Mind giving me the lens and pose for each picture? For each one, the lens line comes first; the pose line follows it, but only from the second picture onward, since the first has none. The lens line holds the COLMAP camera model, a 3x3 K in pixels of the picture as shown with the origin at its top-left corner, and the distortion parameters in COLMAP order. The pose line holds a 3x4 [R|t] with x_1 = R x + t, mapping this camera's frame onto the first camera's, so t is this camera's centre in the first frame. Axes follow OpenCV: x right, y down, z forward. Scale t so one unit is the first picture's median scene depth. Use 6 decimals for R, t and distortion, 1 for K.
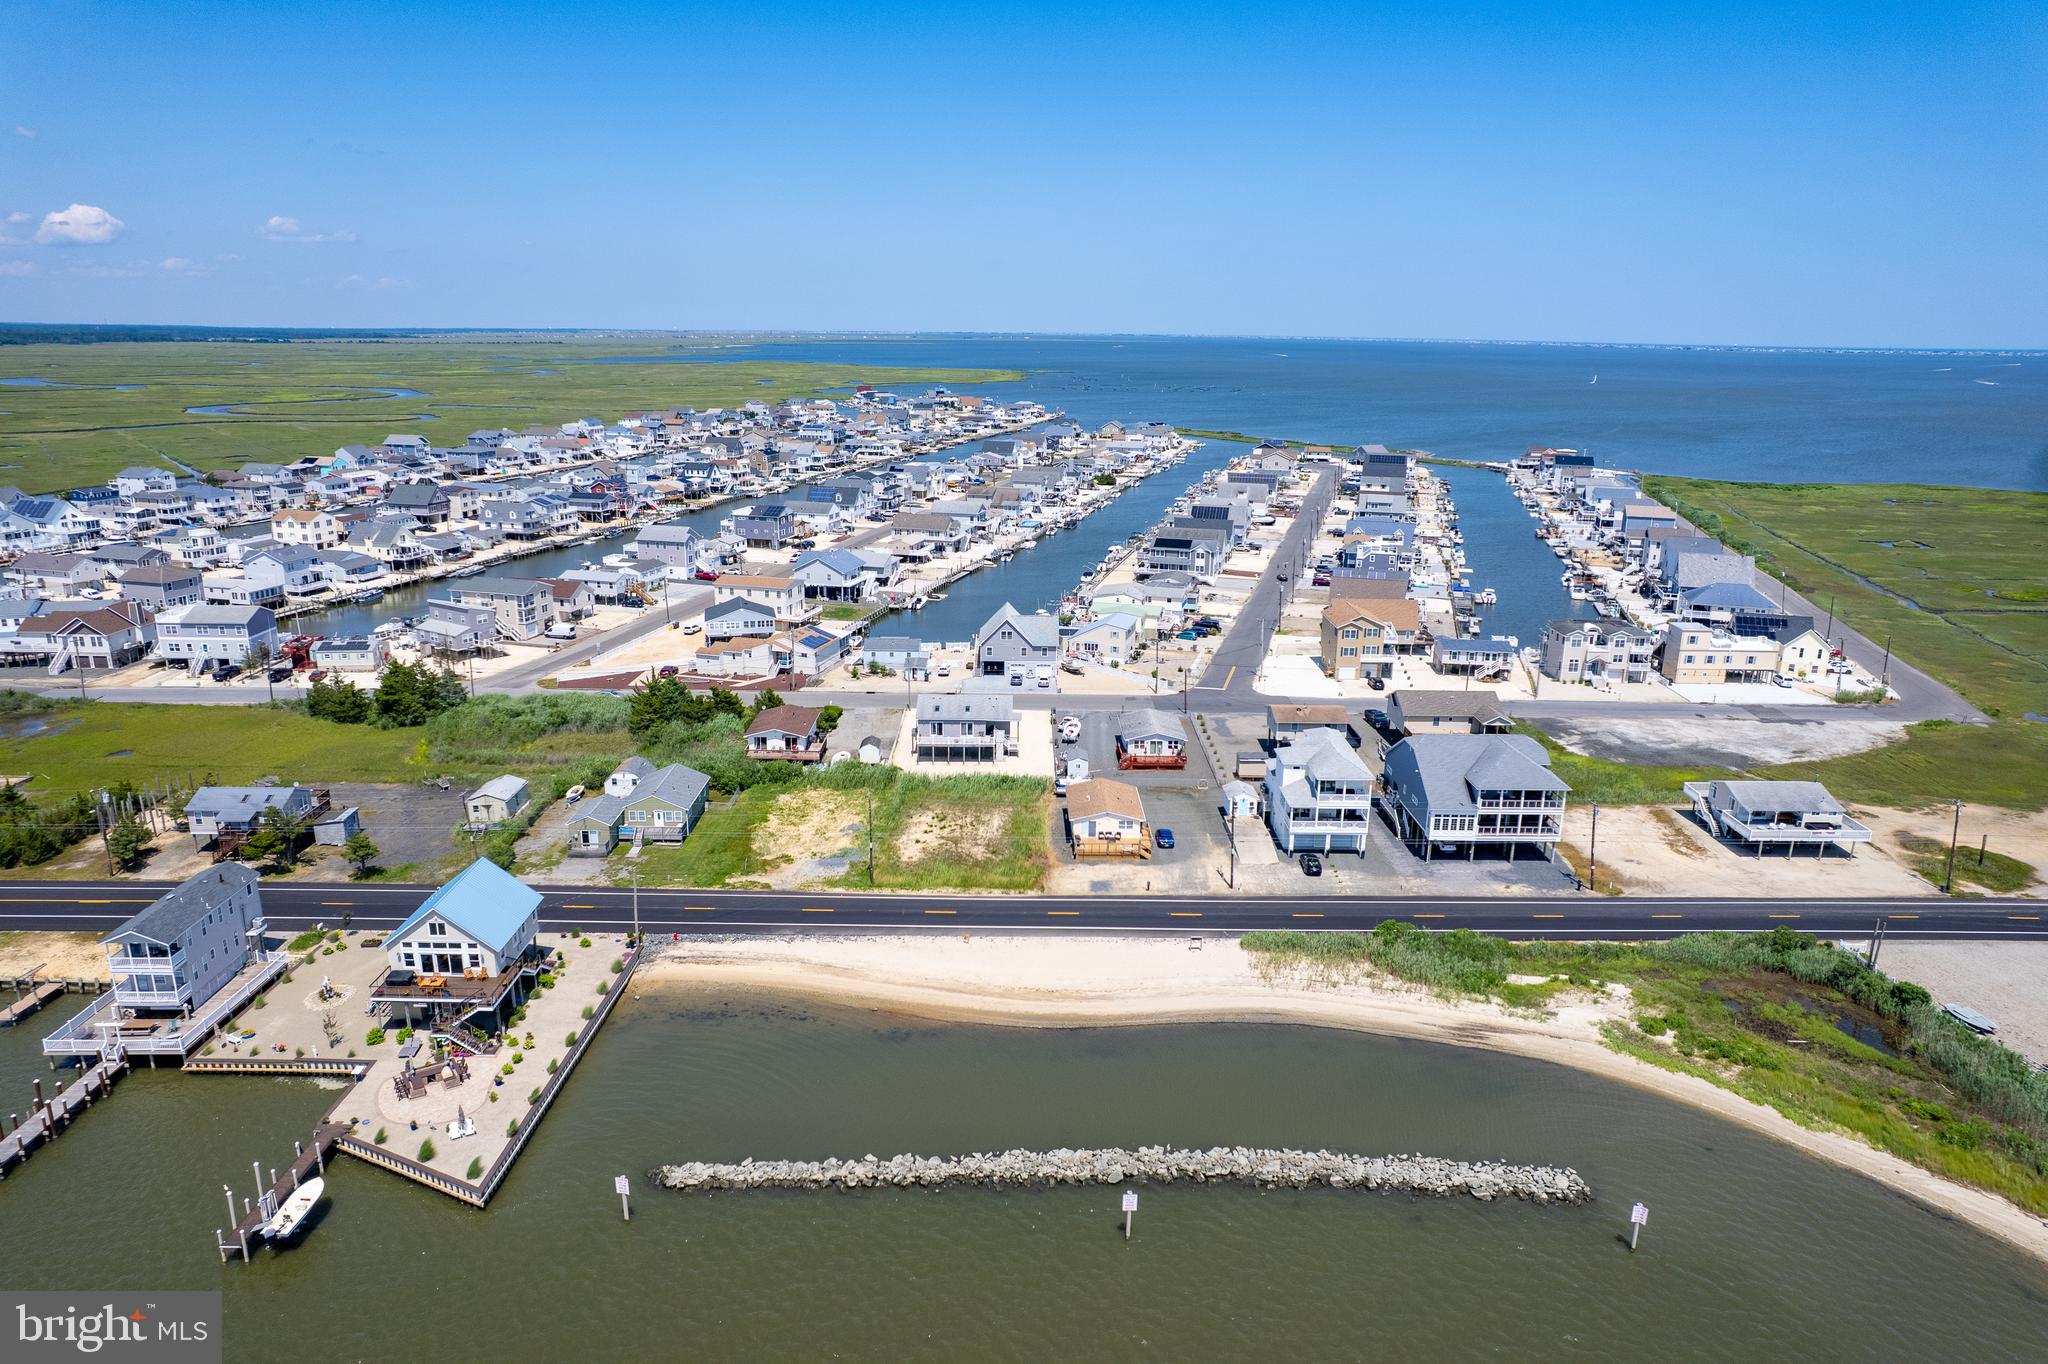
lens RADIAL K [[1302.1, 0, 1025.5], [0, 1302.1, 707.2], [0, 0, 1]] dist [-0.067948, 0.061364]
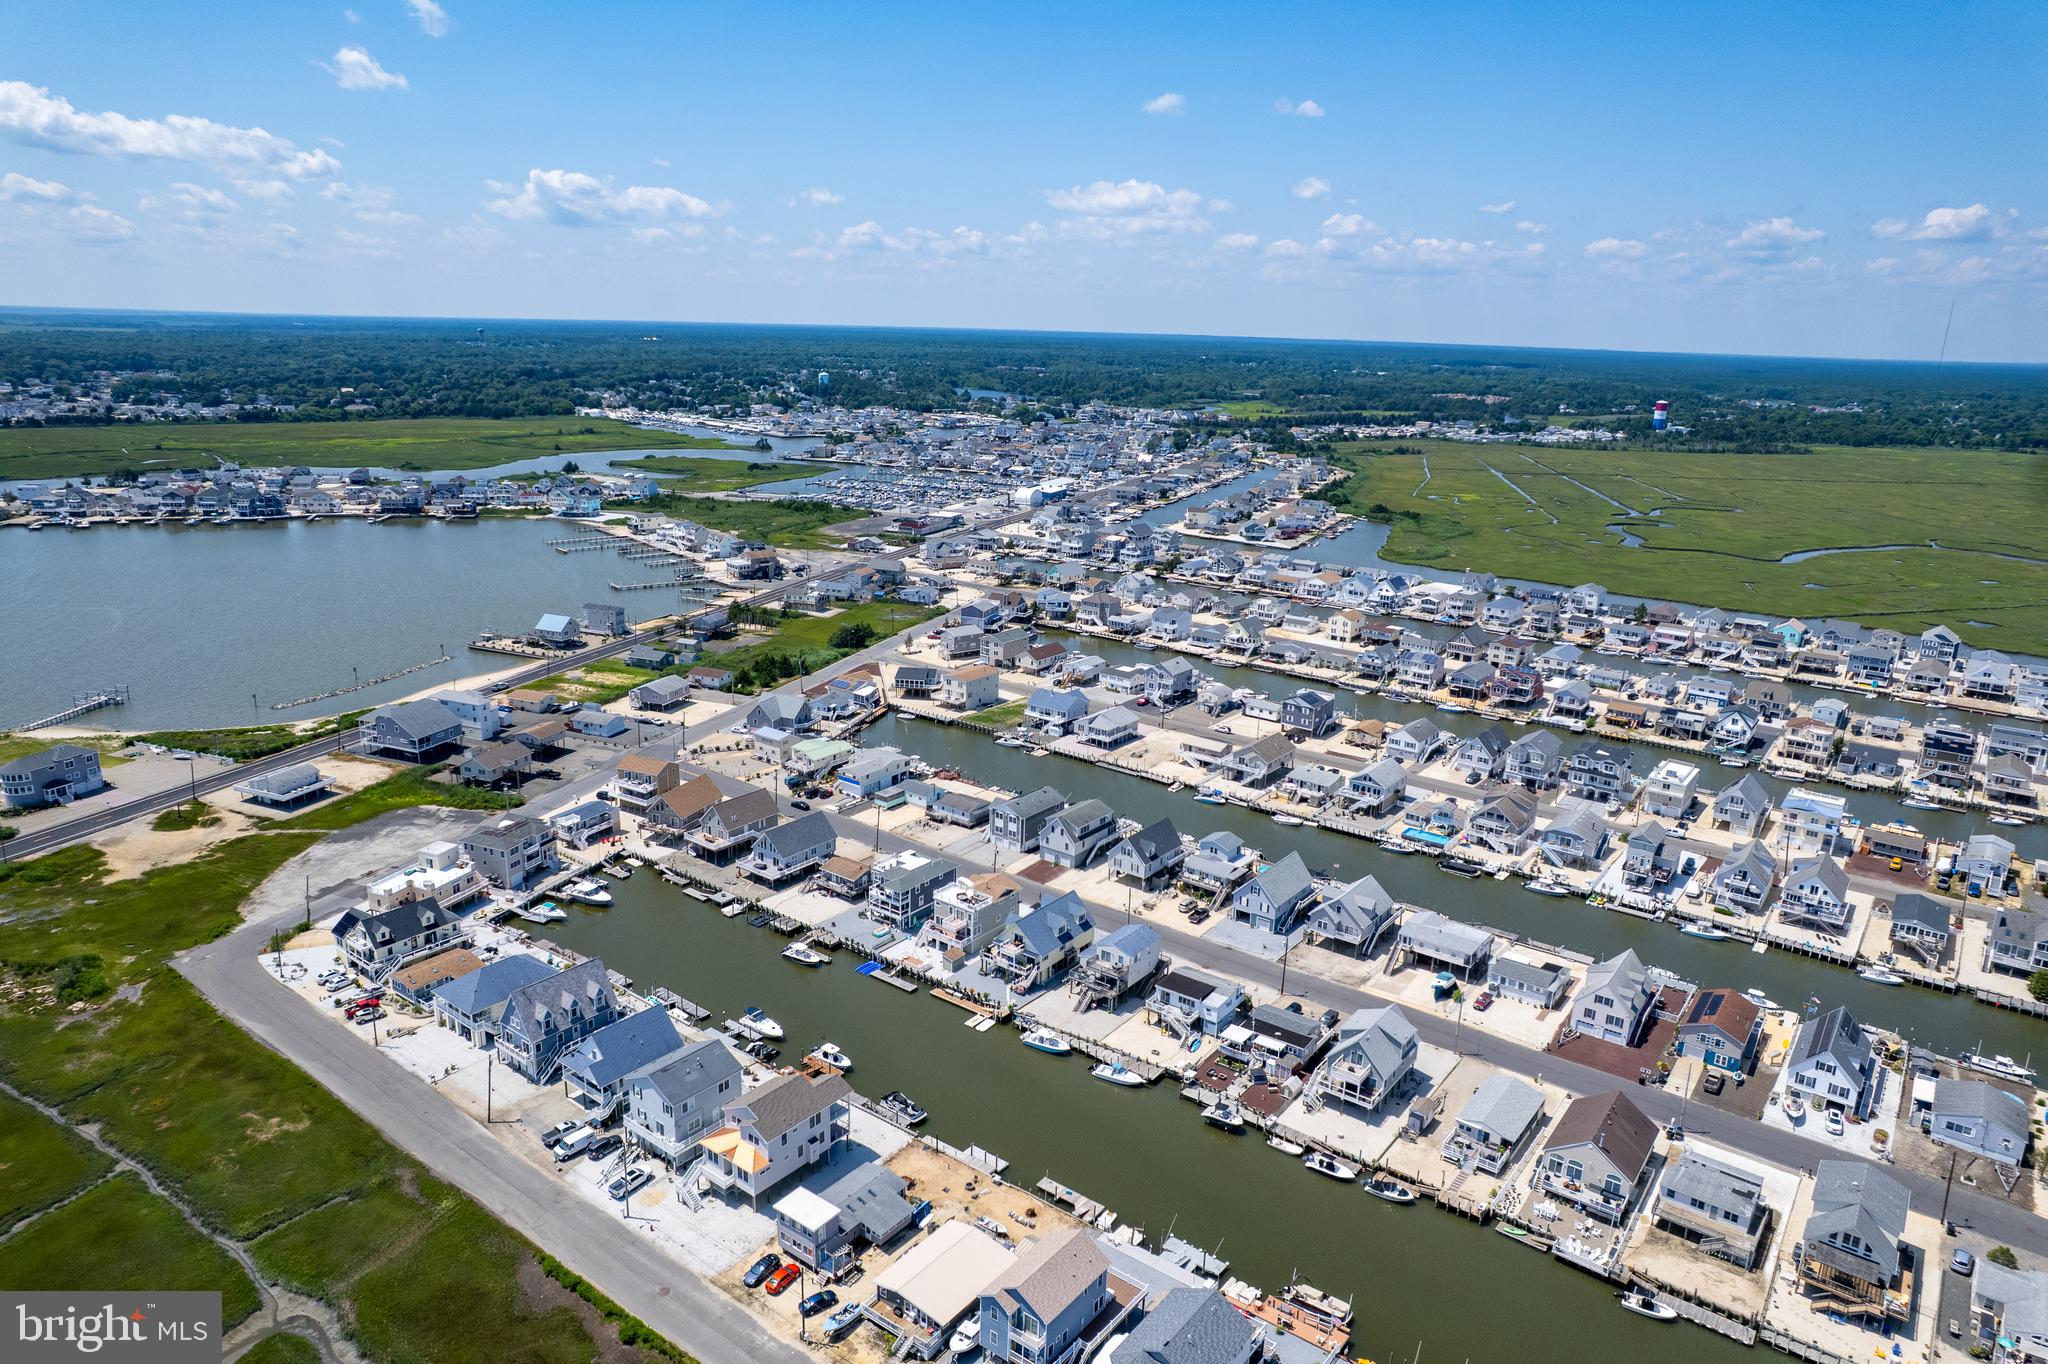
lens RADIAL K [[1302.1, 0, 1025.5], [0, 1302.1, 707.2], [0, 0, 1]] dist [-0.067948, 0.061364]
pose [[-0.372257, 0.242168, -0.895980, 0.839787], [-0.291207, 0.886138, 0.360497, -0.464755], [0.881262, 0.395113, -0.259350, 1.096384]]
